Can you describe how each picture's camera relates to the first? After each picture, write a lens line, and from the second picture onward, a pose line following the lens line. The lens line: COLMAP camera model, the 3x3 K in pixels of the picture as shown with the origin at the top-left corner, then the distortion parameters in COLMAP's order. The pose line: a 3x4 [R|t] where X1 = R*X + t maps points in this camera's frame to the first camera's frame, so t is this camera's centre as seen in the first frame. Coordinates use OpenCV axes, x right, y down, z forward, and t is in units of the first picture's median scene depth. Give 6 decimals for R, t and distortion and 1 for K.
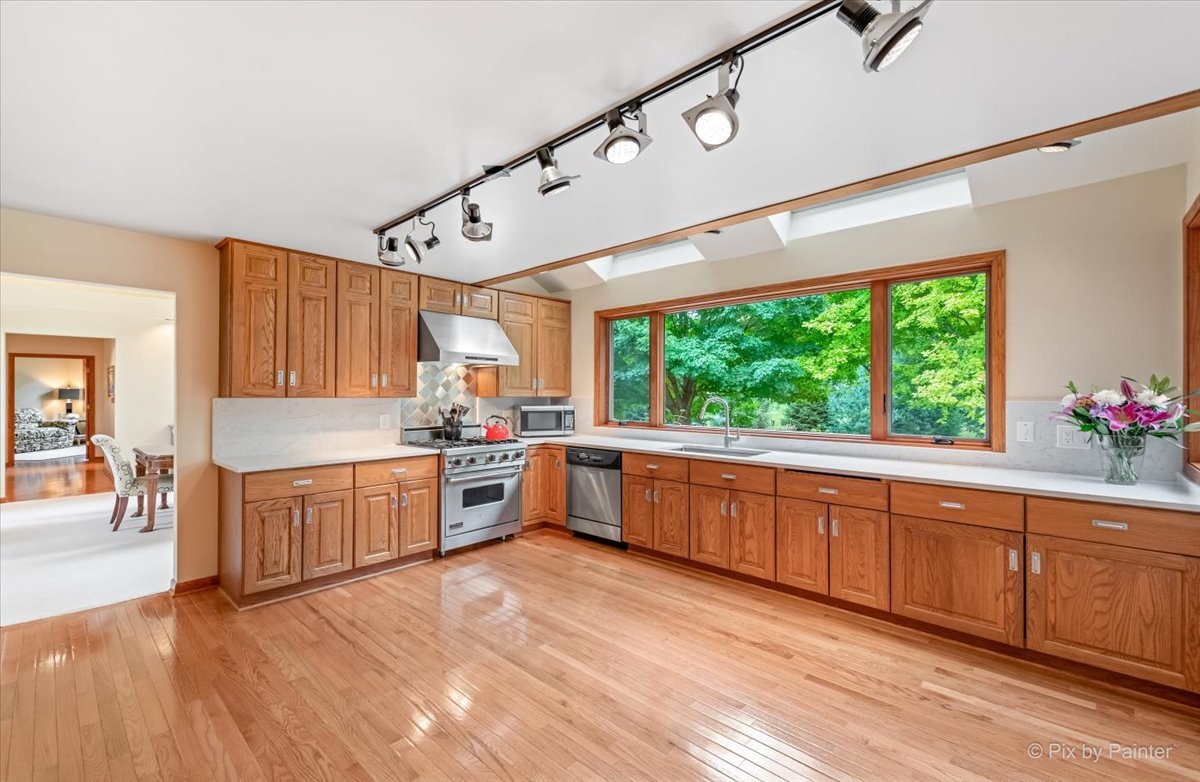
lens RADIAL K [[509.4, 0, 598.2], [0, 509.4, 389.2], [0, 0, 1]] dist [0.001086, 0.000070]
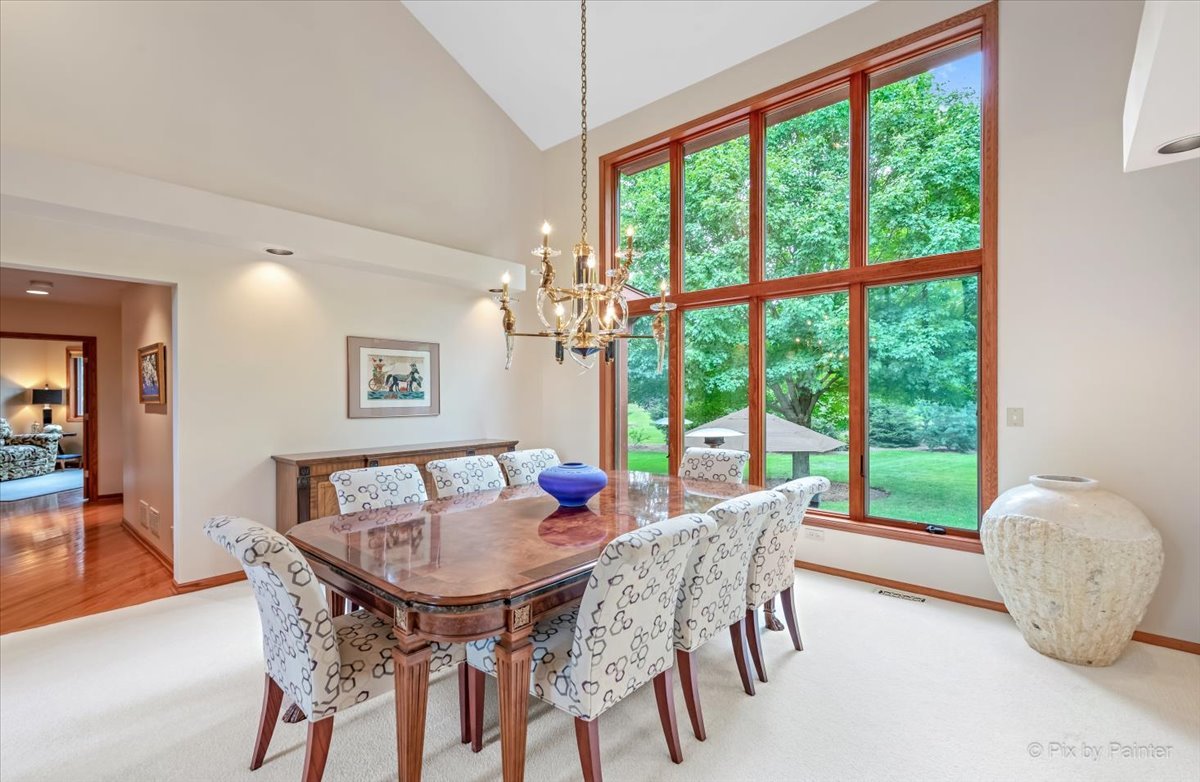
lens RADIAL K [[527.3, 0, 597.2], [0, 527.3, 393.8], [0, 0, 1]] dist [0.001614, -0.001416]
pose [[0.999783, -0.002025, 0.020726, -0.299031], [0.001886, 0.999976, 0.006720, 0.002013], [-0.020739, -0.006680, 0.999763, 0.260967]]
